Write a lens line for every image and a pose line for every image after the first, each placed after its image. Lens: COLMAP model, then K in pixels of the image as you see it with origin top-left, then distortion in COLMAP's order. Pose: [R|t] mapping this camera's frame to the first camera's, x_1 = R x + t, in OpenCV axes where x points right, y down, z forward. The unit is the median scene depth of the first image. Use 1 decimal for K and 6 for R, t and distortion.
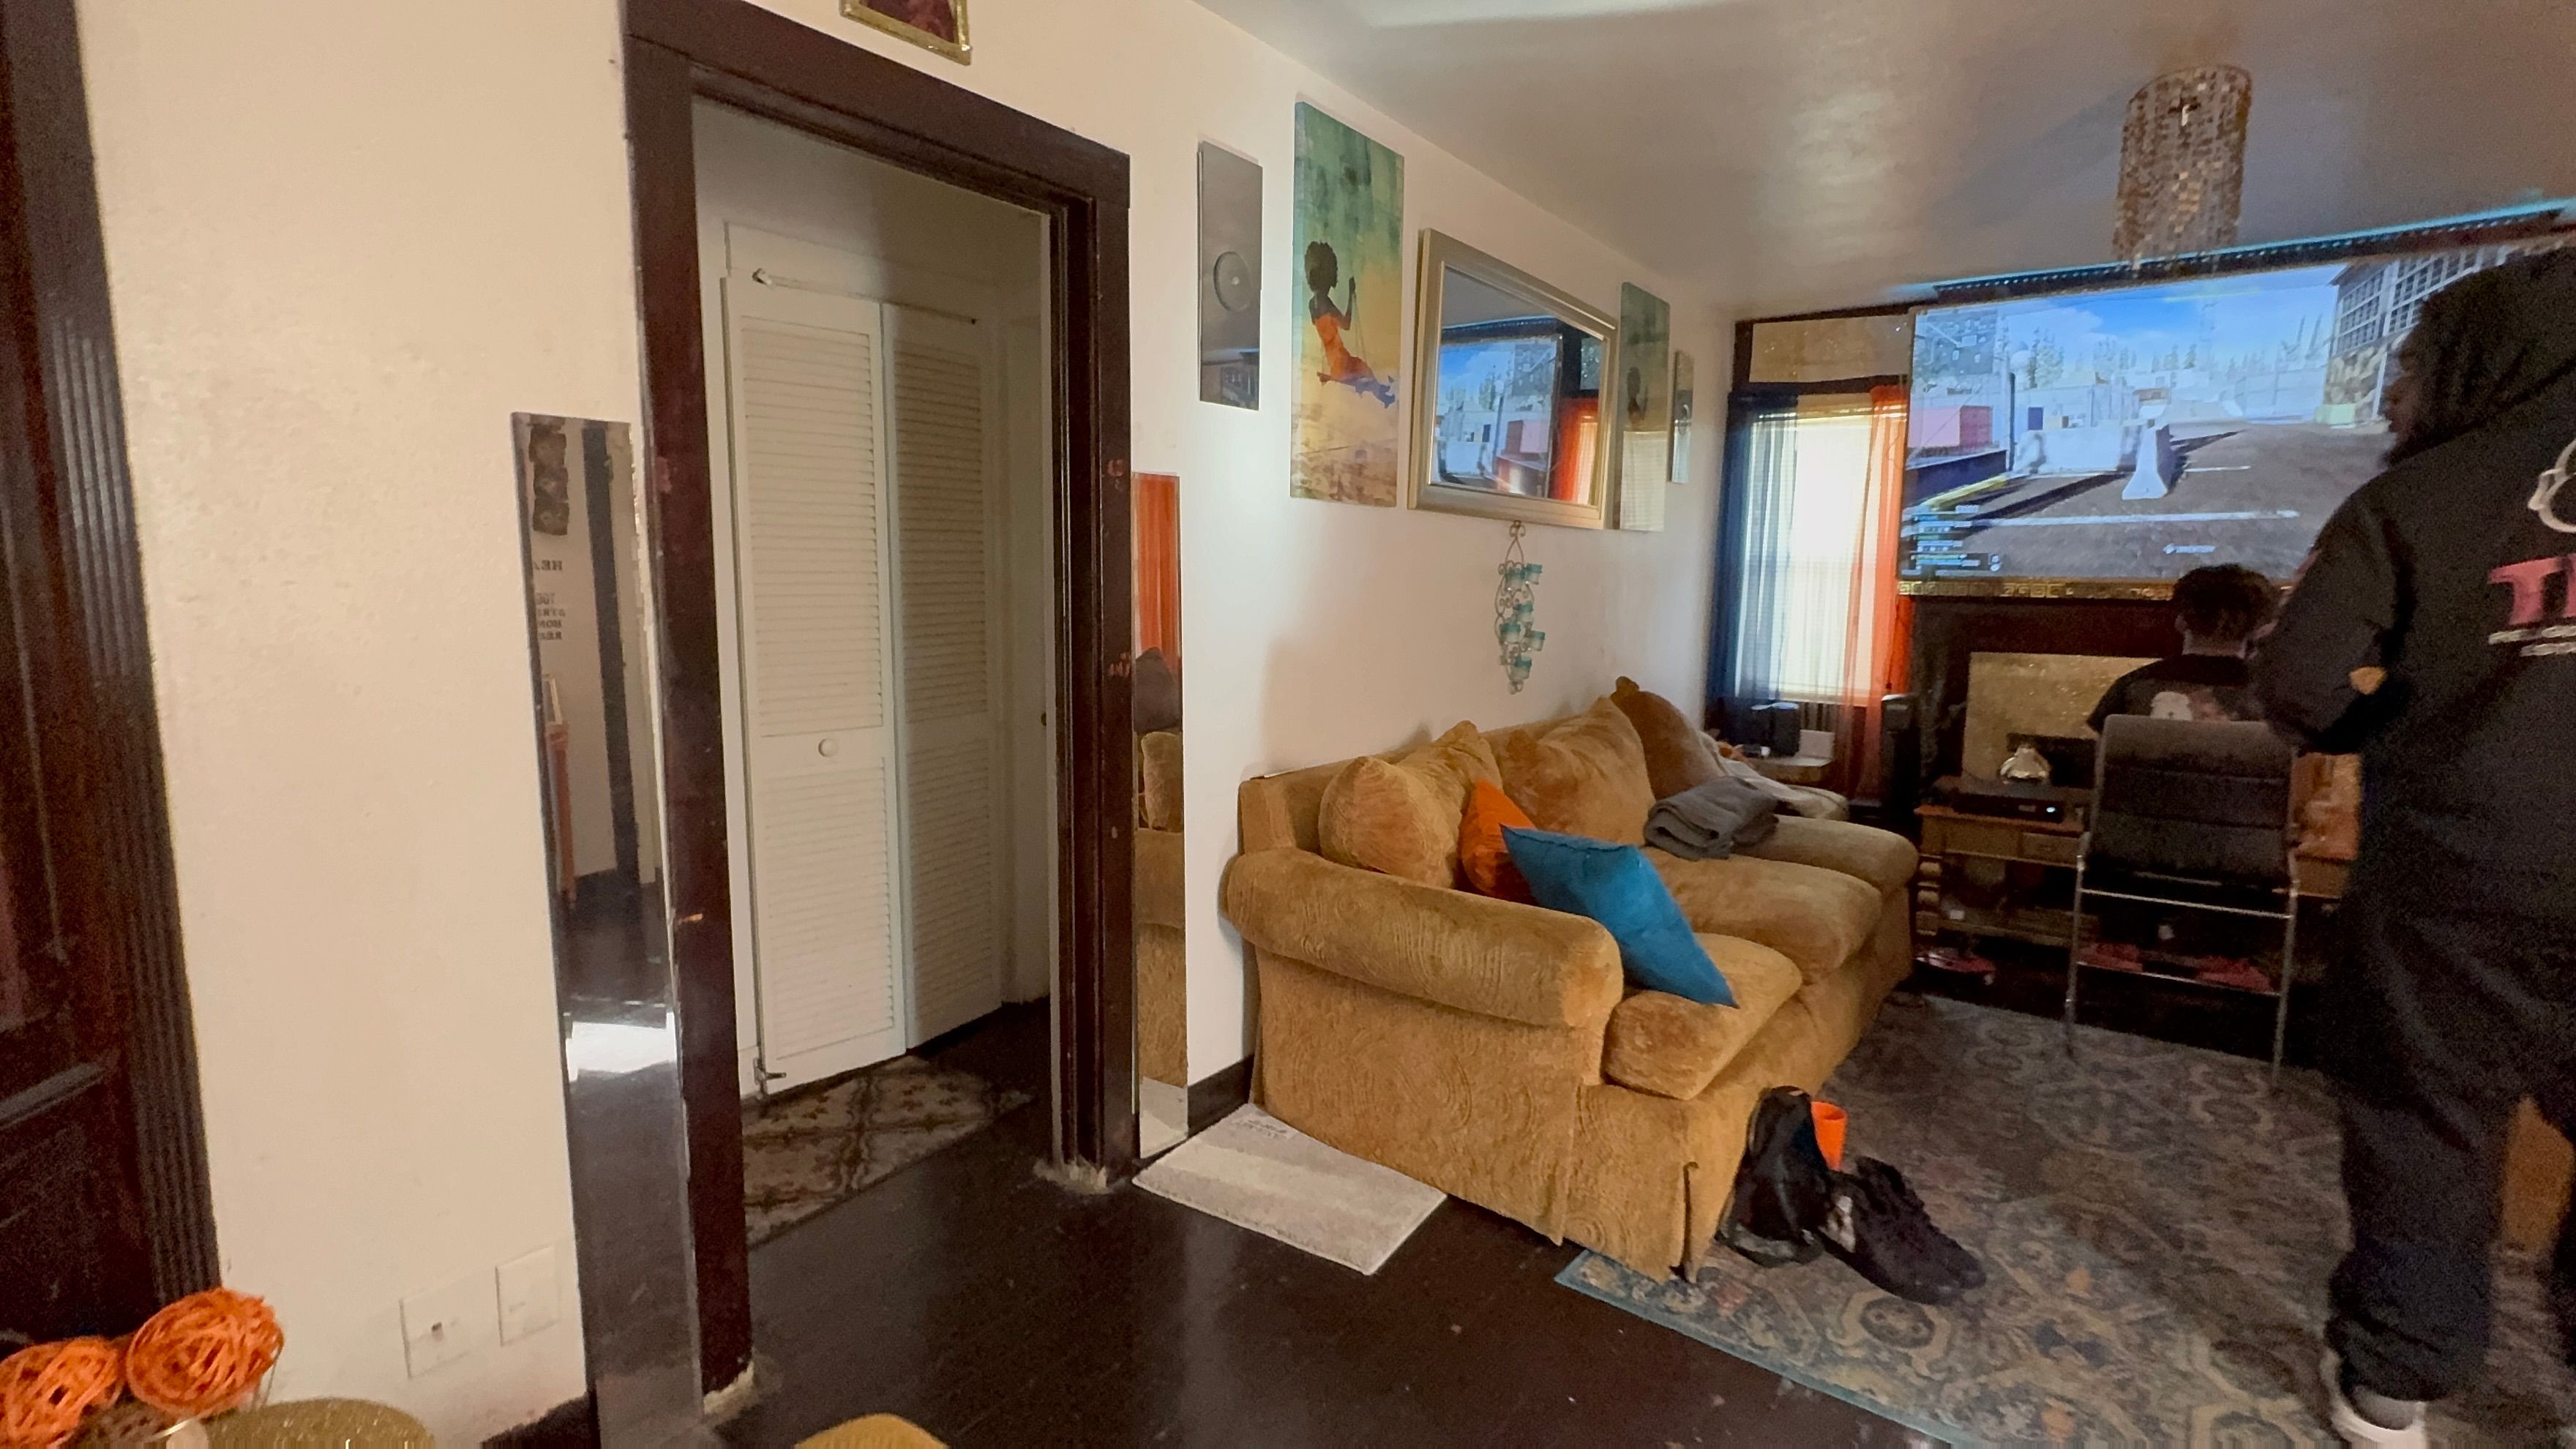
lens RADIAL K [[1176.0, 0, 1288.0], [0, 1176.0, 724.5], [0, 0, 1]] dist [-0.001227, -0.000086]
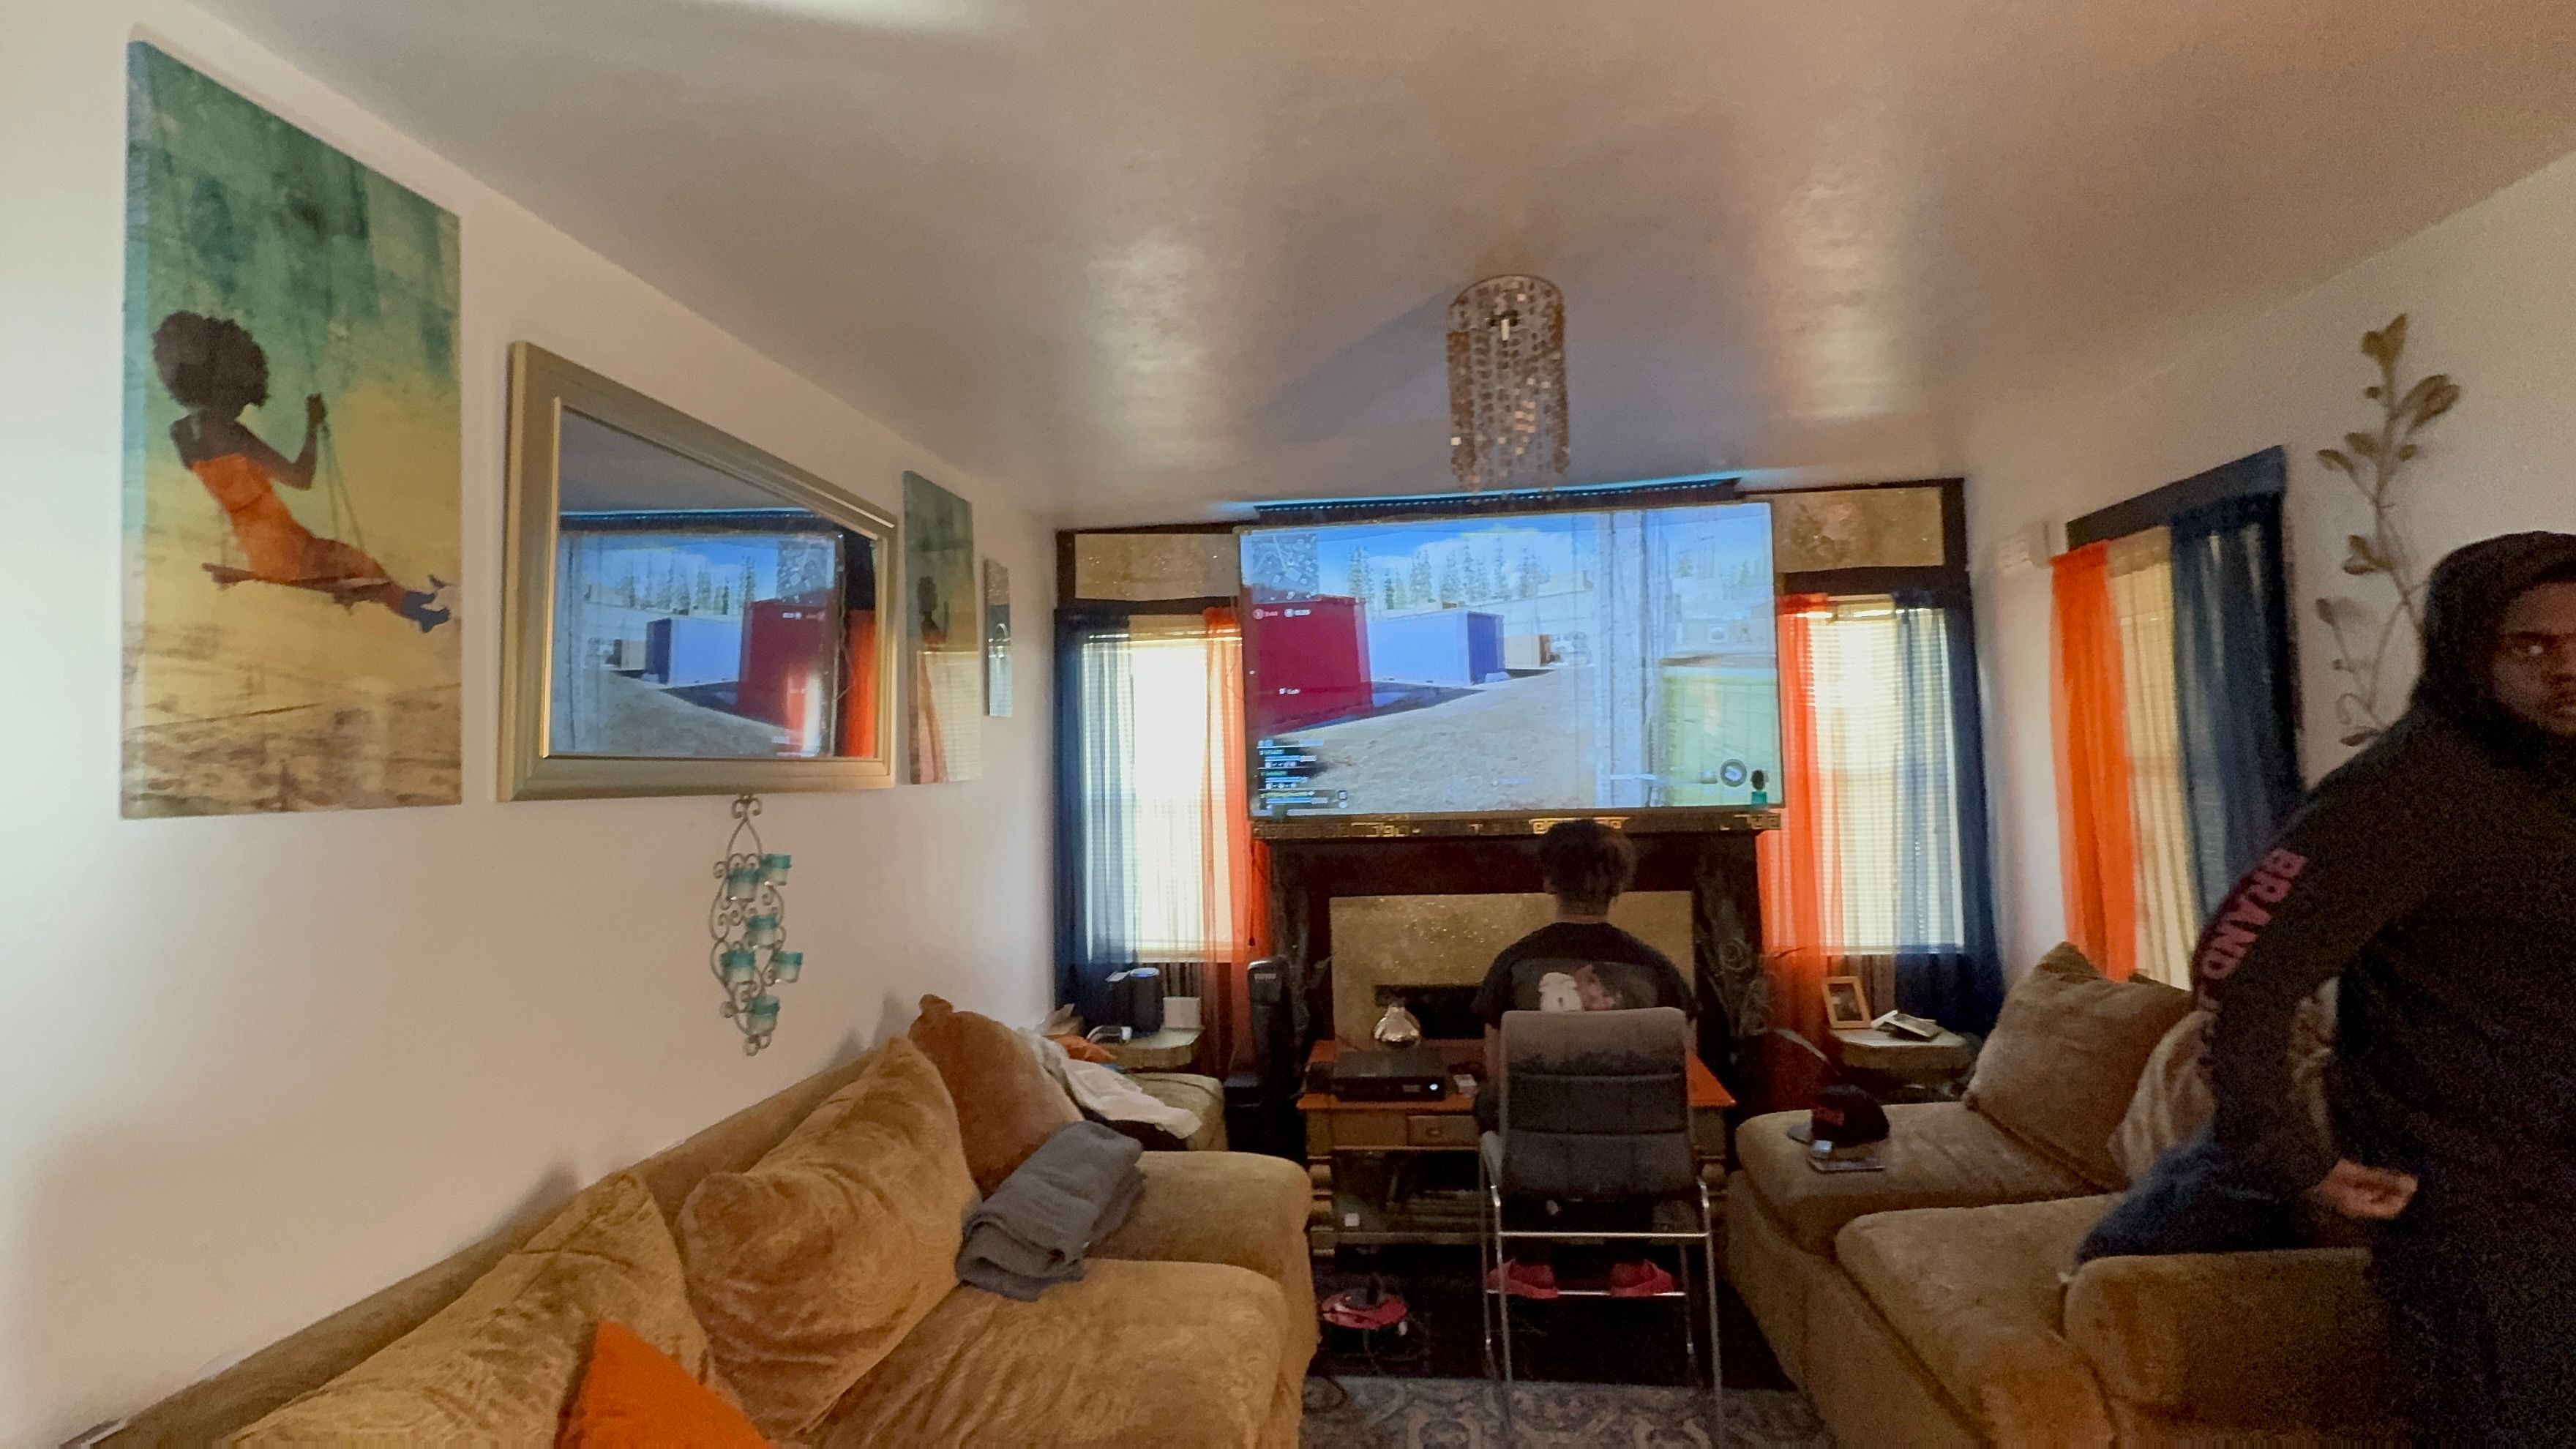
lens RADIAL K [[1172.4, 0, 1280.5], [0, 1172.4, 719.4], [0, 0, 1]] dist [-0.001440, 0.000466]
pose [[0.868772, -0.016340, 0.494943, 0.129180], [0.099745, 0.984746, -0.142572, -0.088769], [-0.485064, 0.173230, 0.857149, 0.274066]]
